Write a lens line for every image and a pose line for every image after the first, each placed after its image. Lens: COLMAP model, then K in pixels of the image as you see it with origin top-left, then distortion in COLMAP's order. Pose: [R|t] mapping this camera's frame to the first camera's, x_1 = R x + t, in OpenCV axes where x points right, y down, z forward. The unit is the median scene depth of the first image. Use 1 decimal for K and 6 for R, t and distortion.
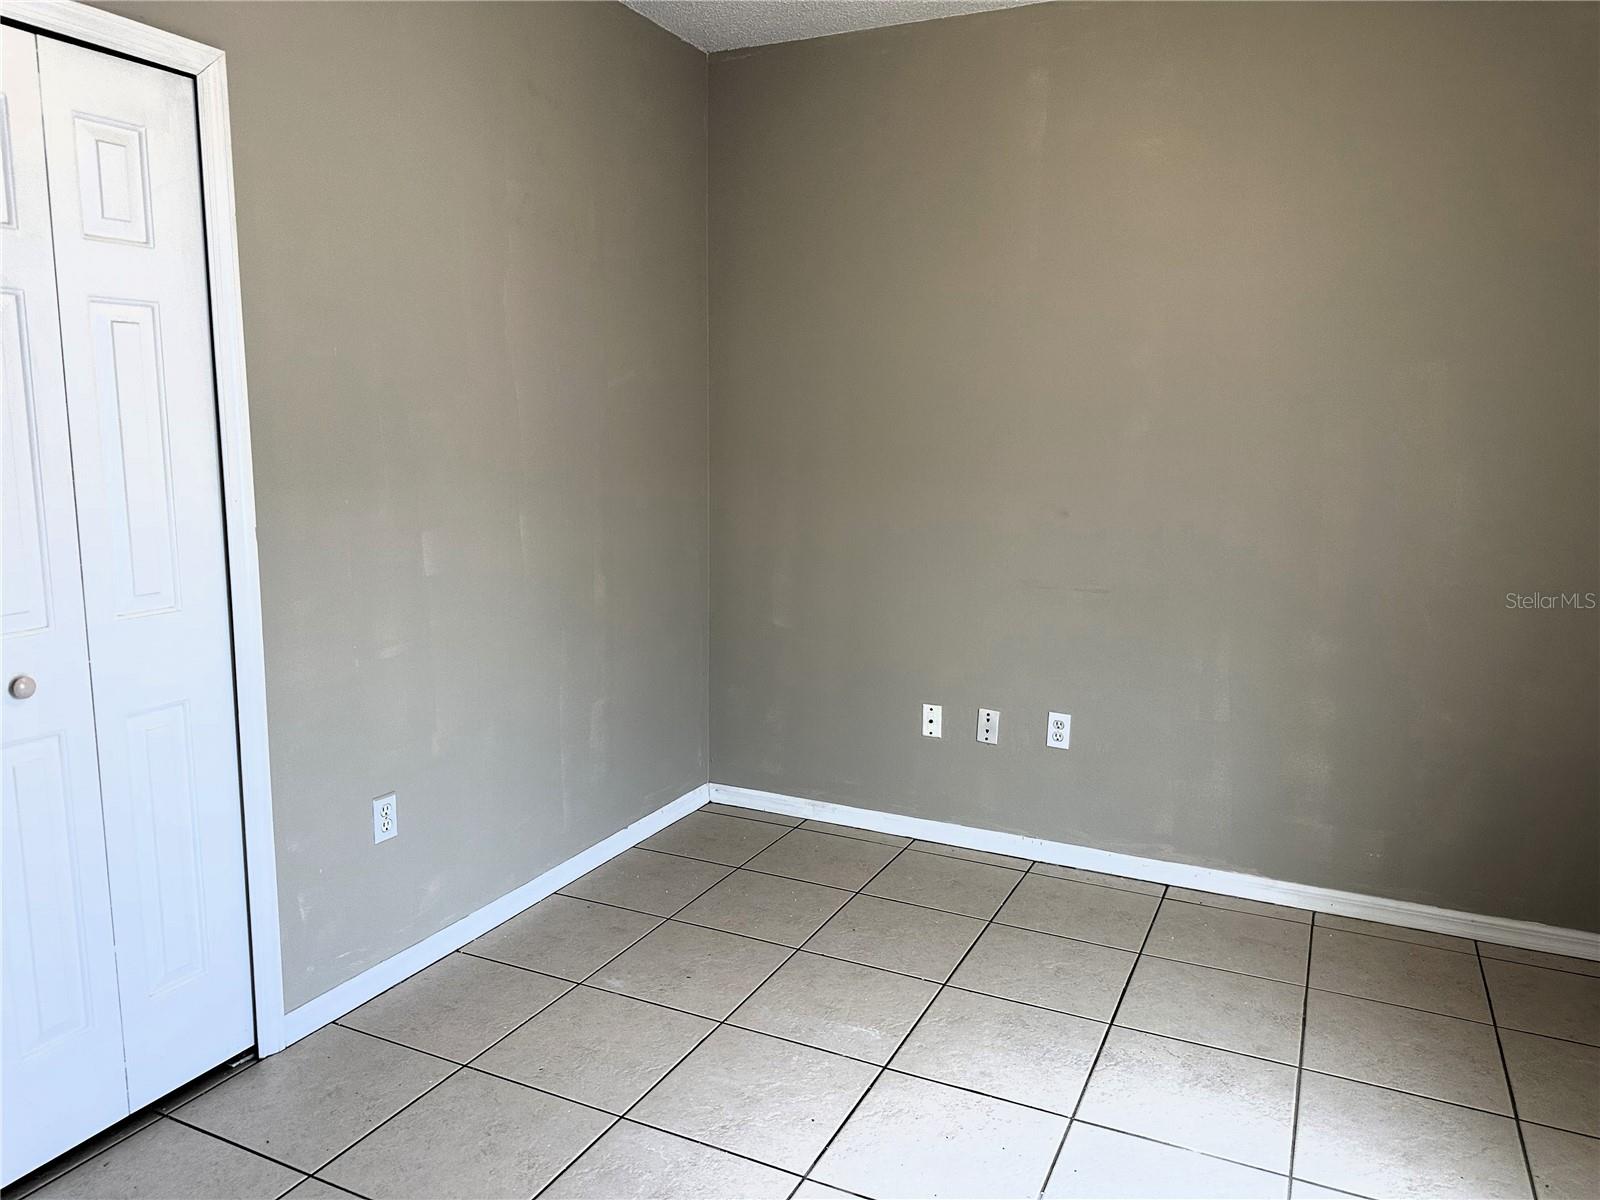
lens RADIAL K [[1142.2, 0, 810.5], [0, 1142.2, 590.8], [0, 0, 1]] dist [0.062191, -0.083543]
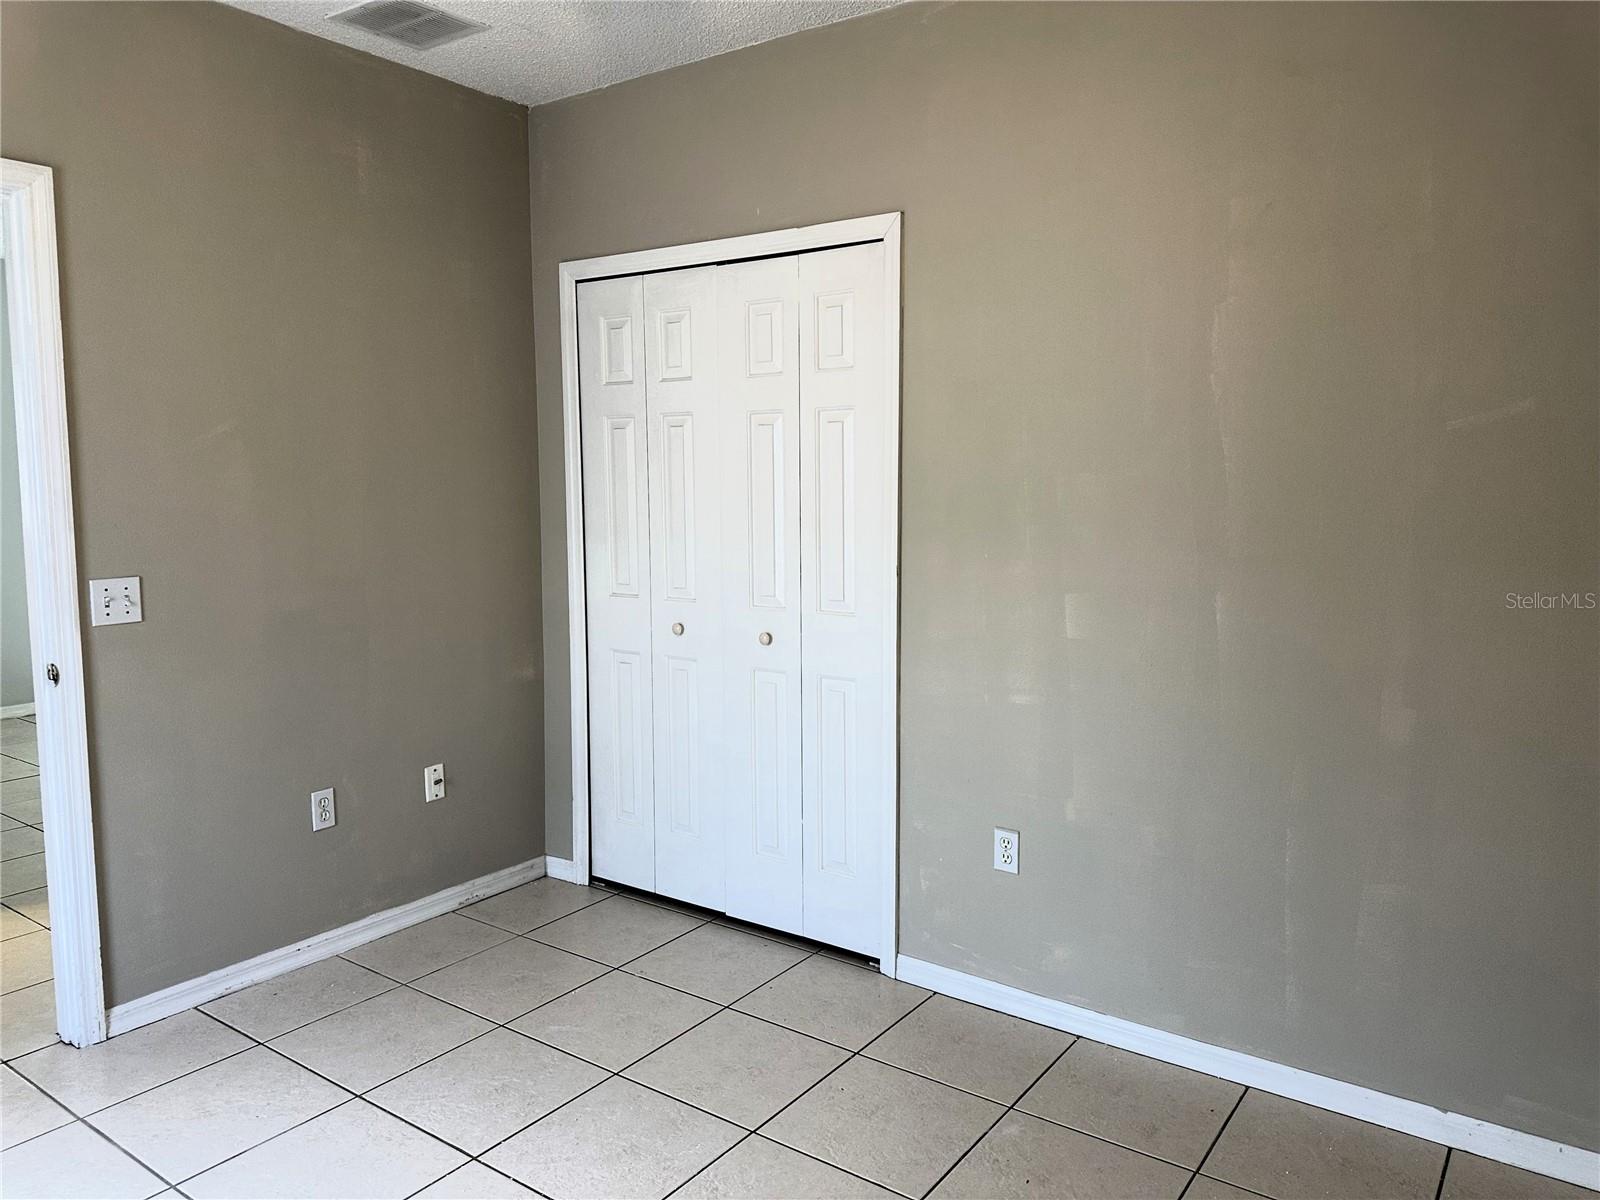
lens RADIAL K [[1142.2, 0, 810.5], [0, 1142.2, 590.8], [0, 0, 1]] dist [0.062191, -0.083543]
pose [[-0.177389, 0.086519, -0.980330, 0.697136], [-0.148451, 0.982378, 0.113562, -0.136081], [0.972880, 0.165676, -0.161419, 0.966833]]
